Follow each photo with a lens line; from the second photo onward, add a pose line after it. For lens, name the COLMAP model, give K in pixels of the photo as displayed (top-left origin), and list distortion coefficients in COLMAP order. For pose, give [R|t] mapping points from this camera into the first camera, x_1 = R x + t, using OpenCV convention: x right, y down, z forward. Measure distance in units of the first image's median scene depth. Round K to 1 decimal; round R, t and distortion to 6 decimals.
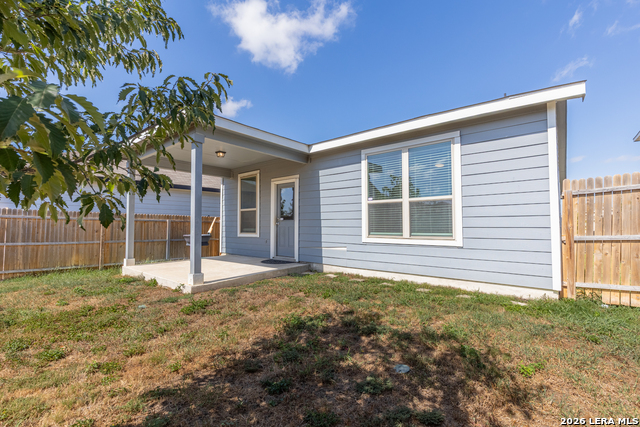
lens RADIAL K [[288.1, 0, 320.0], [0, 288.1, 213.5], [0, 0, 1]] dist [0.004489, 0.000721]
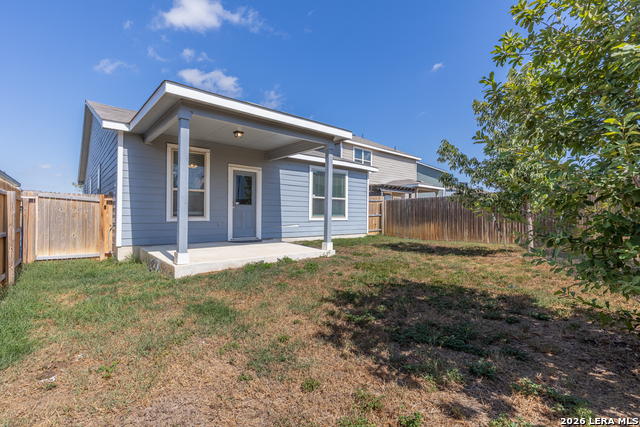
lens RADIAL K [[288.1, 0, 320.0], [0, 288.1, 213.5], [0, 0, 1]] dist [0.004489, 0.000721]
pose [[0.160767, 0.005112, 0.986979, -1.481422], [-0.050236, 0.998733, 0.003010, 0.049811], [-0.985713, -0.050066, 0.160820, 0.668660]]
